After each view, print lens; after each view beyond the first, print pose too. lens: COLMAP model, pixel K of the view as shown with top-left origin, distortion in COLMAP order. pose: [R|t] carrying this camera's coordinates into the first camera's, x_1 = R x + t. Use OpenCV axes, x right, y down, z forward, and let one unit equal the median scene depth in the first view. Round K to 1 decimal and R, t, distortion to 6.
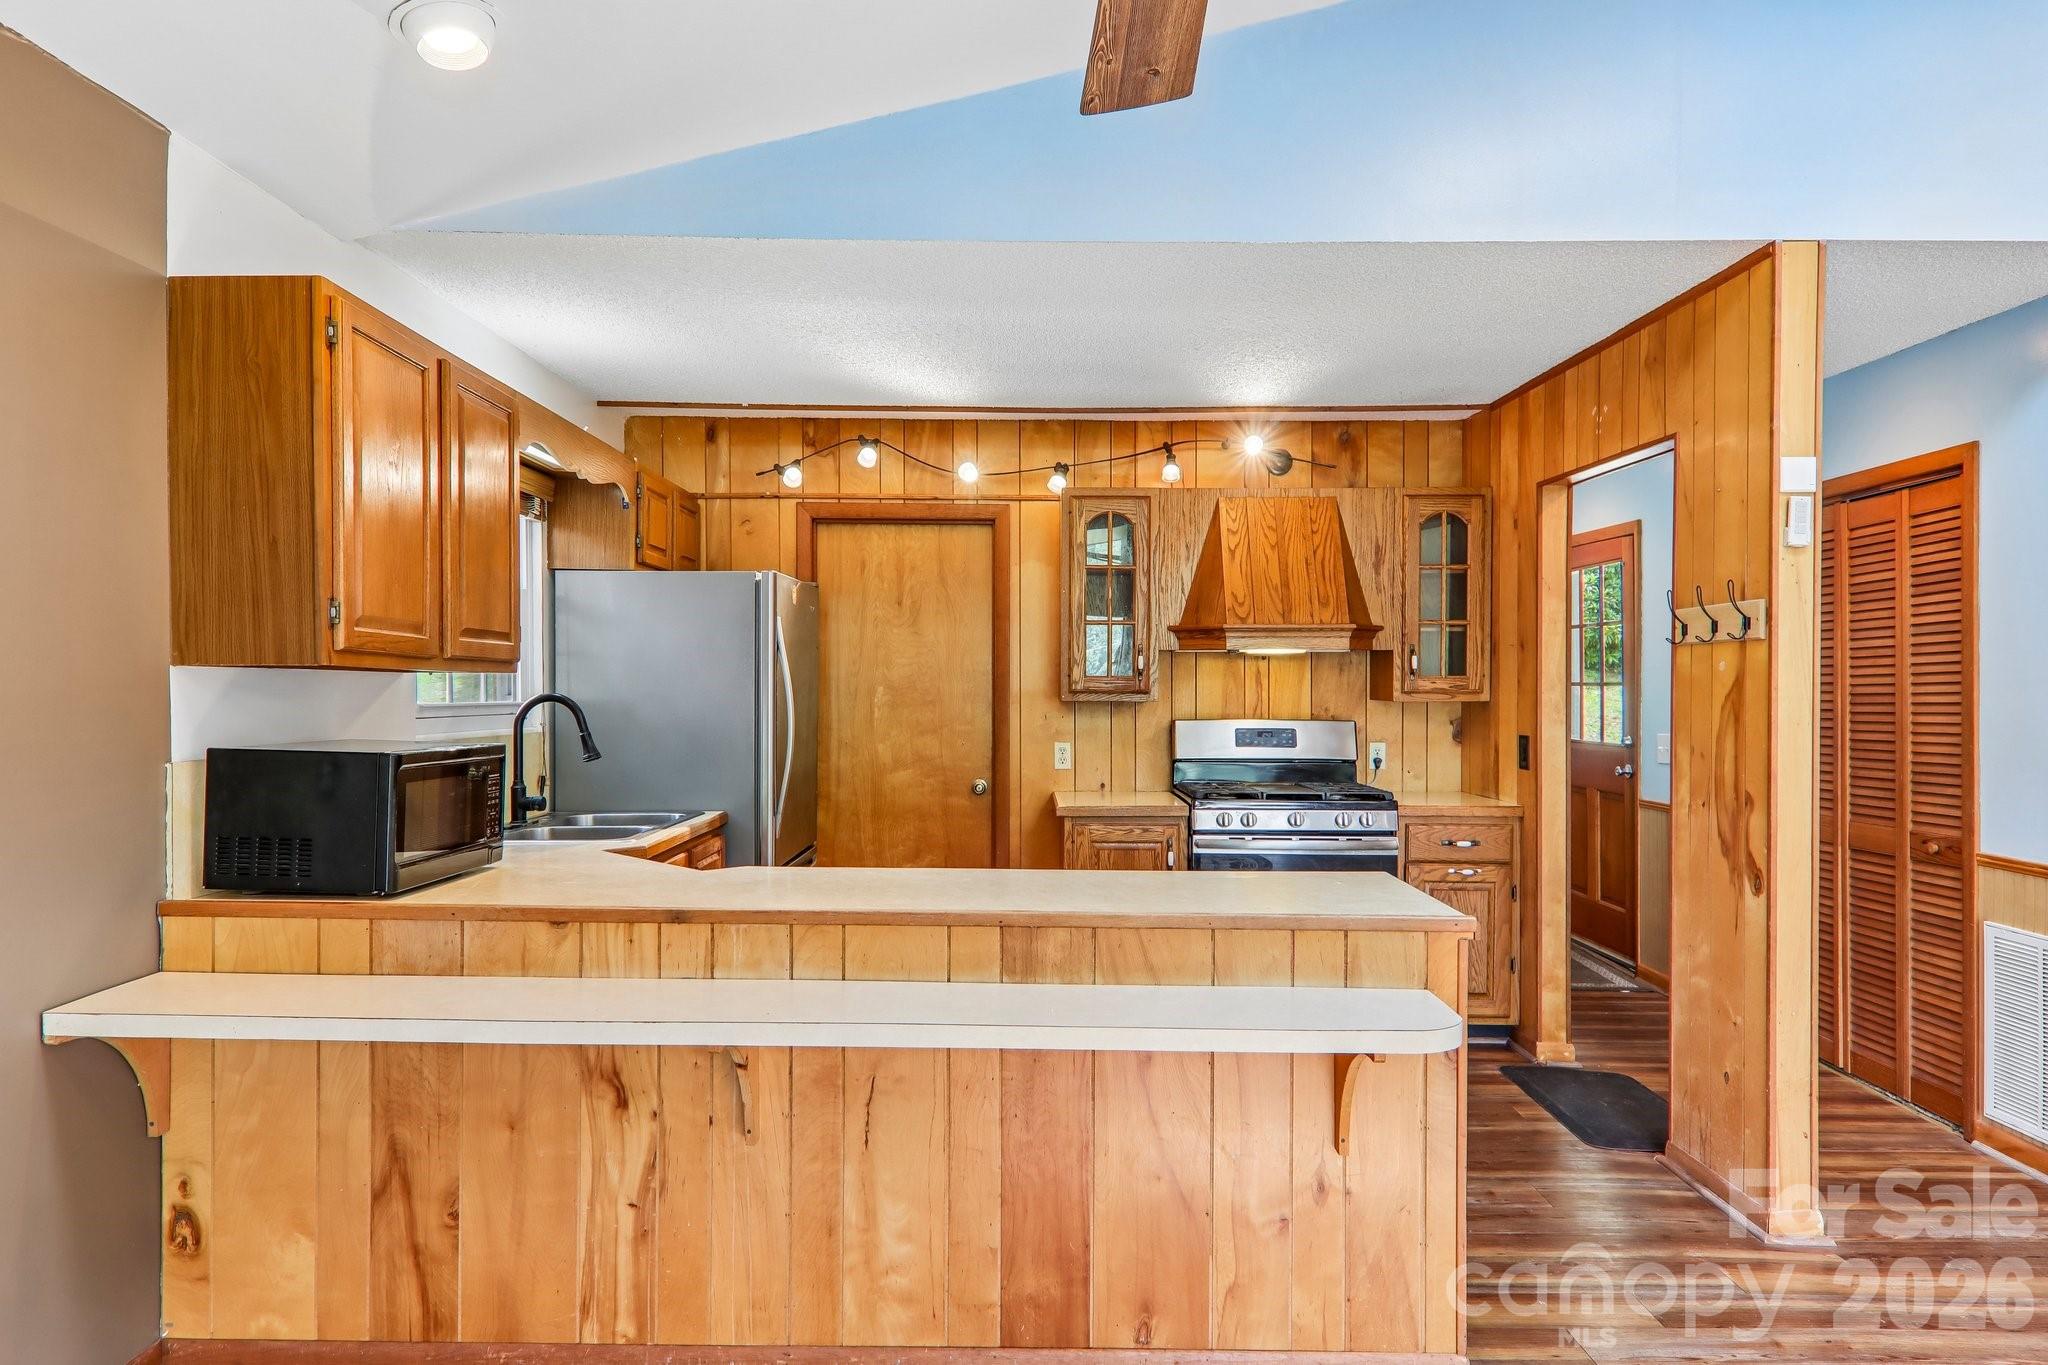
lens RADIAL K [[1244.4, 0, 1020.7], [0, 1244.4, 706.9], [0, 0, 1]] dist [0.022816, 0.000177]
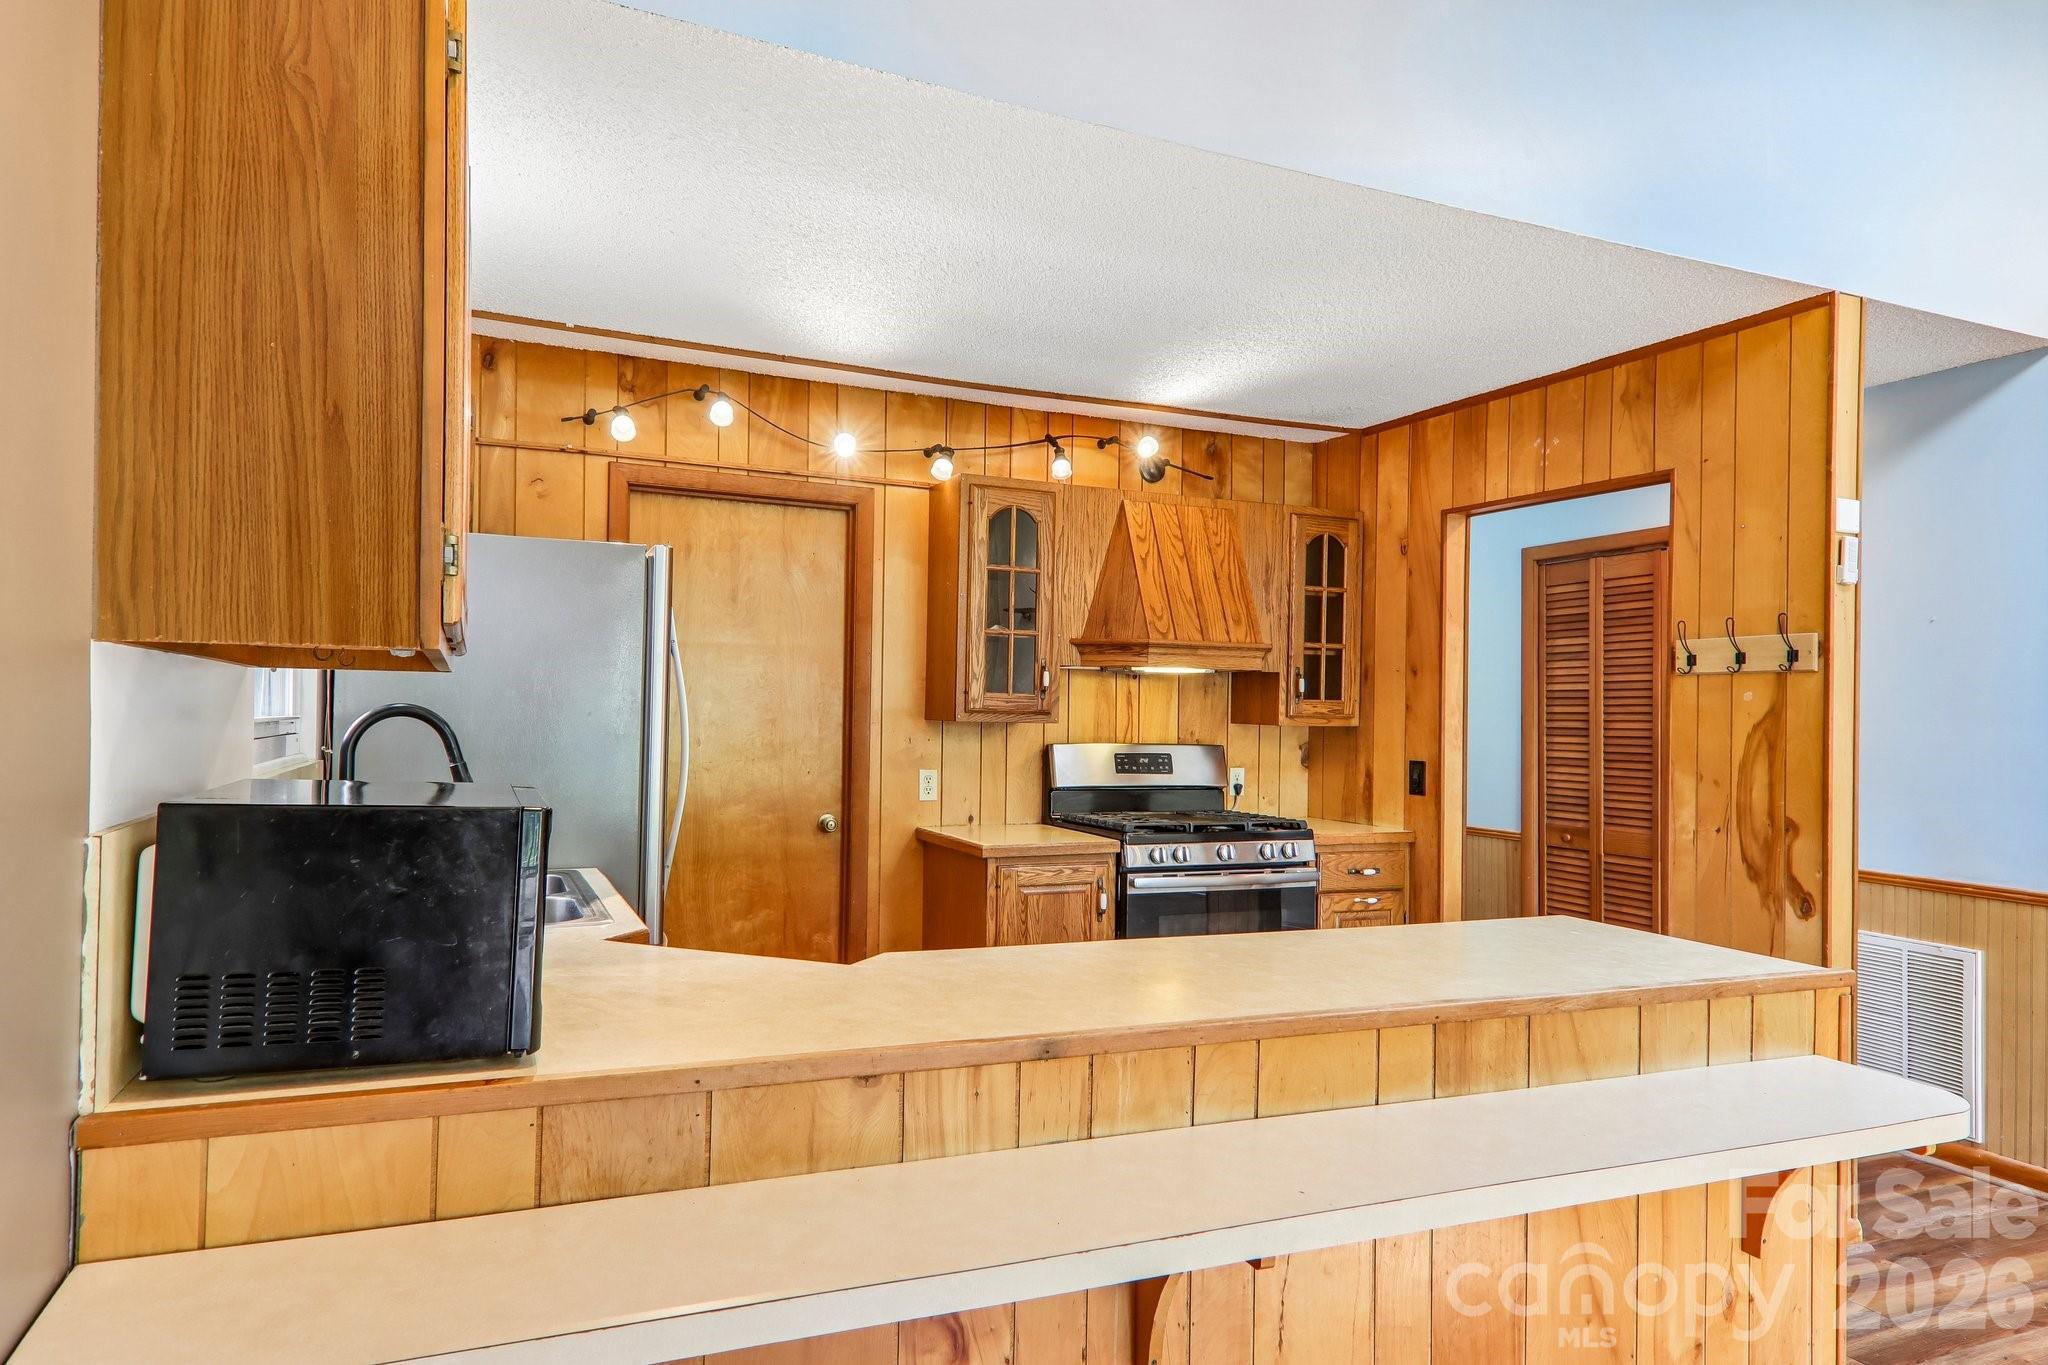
lens RADIAL K [[1244.4, 0, 1020.7], [0, 1244.4, 706.9], [0, 0, 1]] dist [0.022816, 0.000177]
pose [[0.915009, 0.015197, 0.403148, -0.274710], [-0.008996, 0.999810, -0.017270, -0.000444], [-0.403334, 0.012176, 0.914972, 0.200021]]
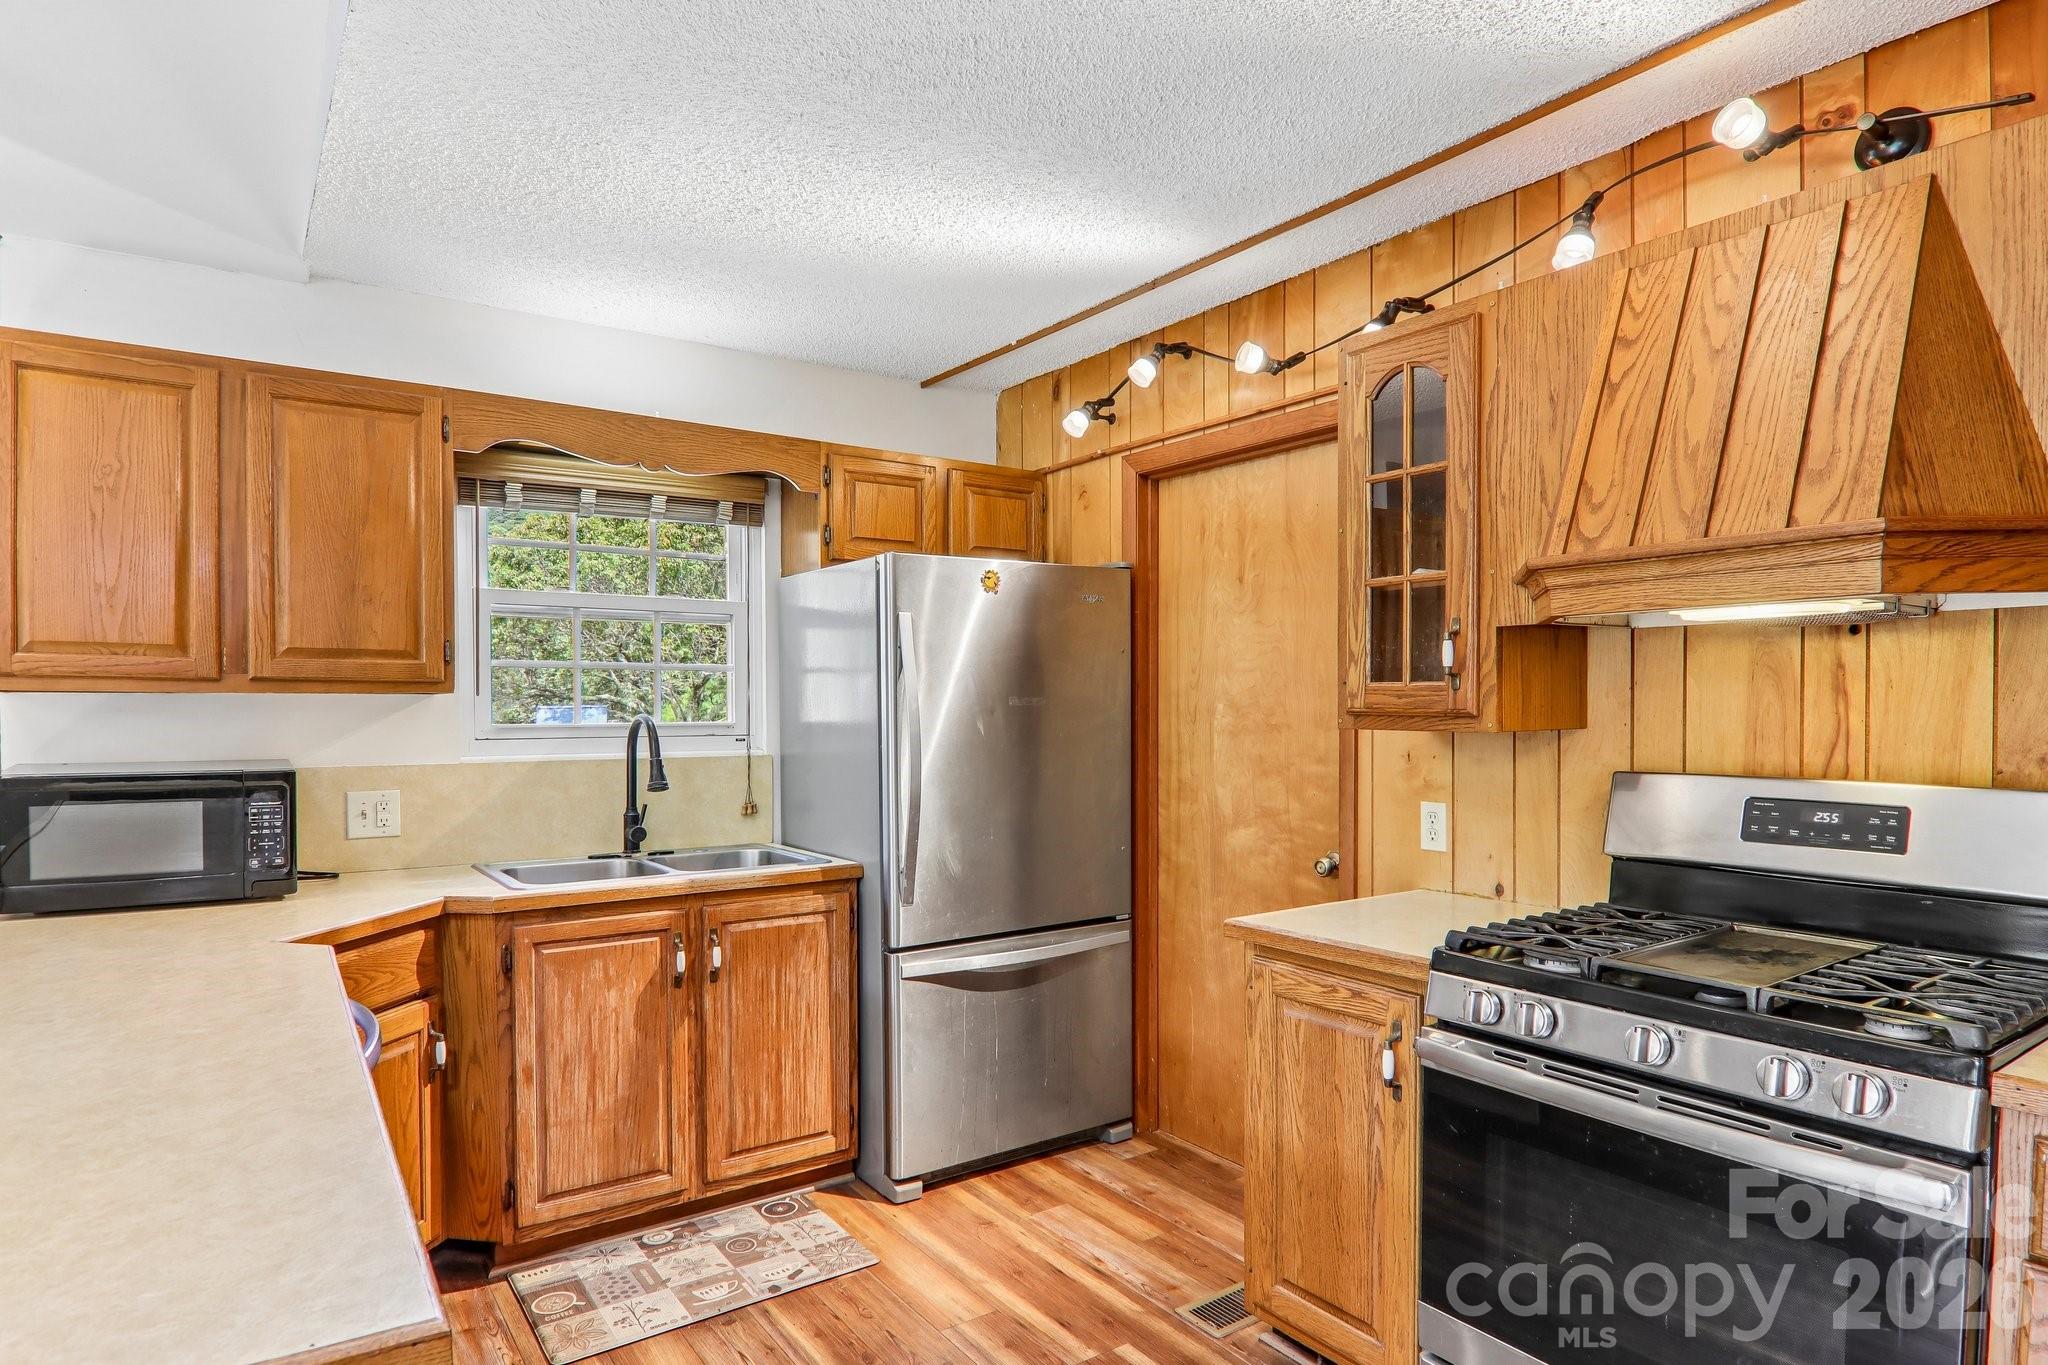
lens RADIAL K [[1145.6, 0, 1022.6], [0, 1145.6, 730.1], [0, 0, 1]] dist [0.000480, -0.022354]
pose [[0.573939, 0.014559, -0.818769, 0.372617], [-0.008096, 0.999894, 0.012105, -0.009164], [0.818858, -0.000319, 0.573996, 0.597603]]
